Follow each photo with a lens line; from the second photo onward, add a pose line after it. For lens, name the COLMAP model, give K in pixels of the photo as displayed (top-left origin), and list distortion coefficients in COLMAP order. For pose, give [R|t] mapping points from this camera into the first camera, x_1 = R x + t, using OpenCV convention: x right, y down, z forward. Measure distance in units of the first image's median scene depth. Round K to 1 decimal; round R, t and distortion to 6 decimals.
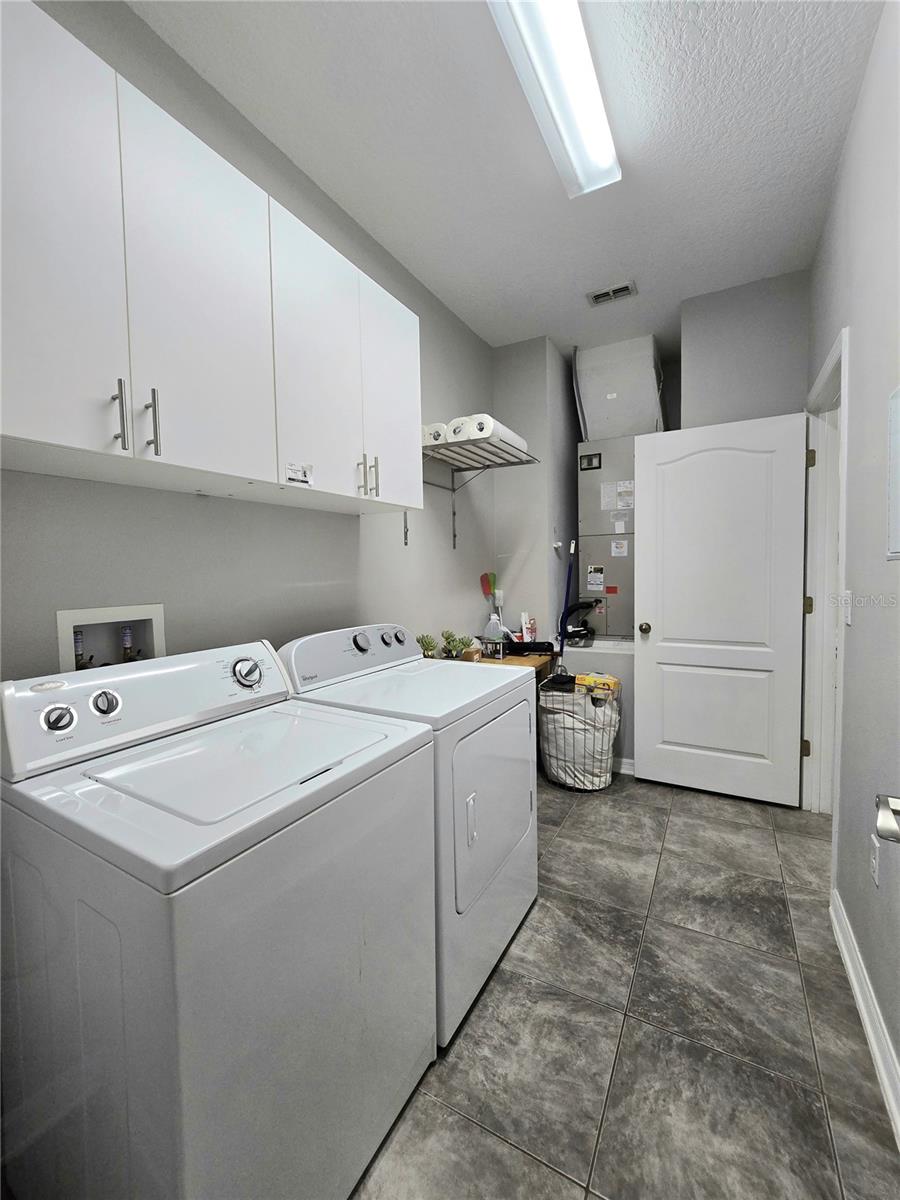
lens RADIAL K [[494.8, 0, 445.9], [0, 494.8, 597.0], [0, 0, 1]] dist [-0.002253, 0.002130]
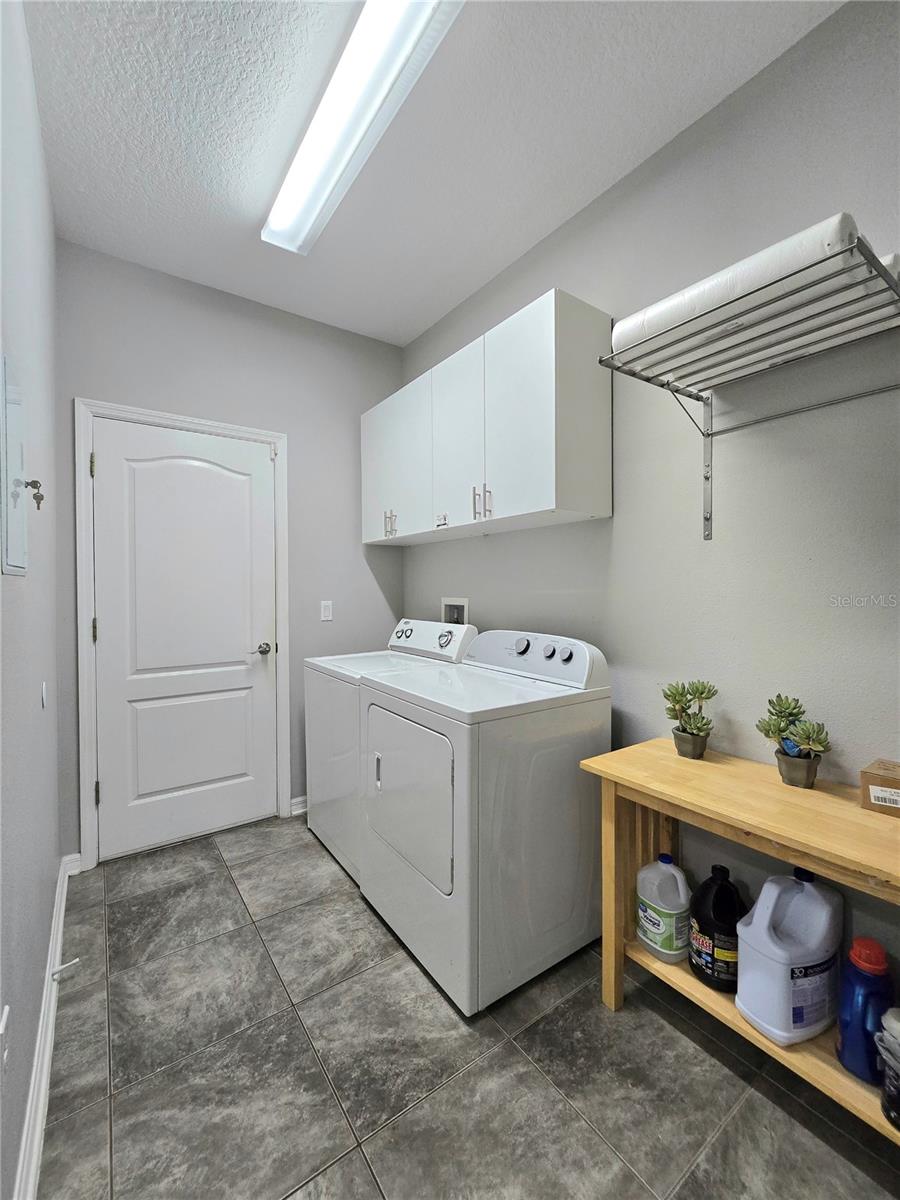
lens RADIAL K [[494.8, 0, 439.8], [0, 494.8, 596.1], [0, 0, 1]] dist [-0.002253, 0.002130]
pose [[-0.434863, 0.027759, -0.900069, 1.057156], [-0.042734, 0.997763, 0.051418, -0.077569], [0.899482, 0.060823, -0.432704, 1.550445]]
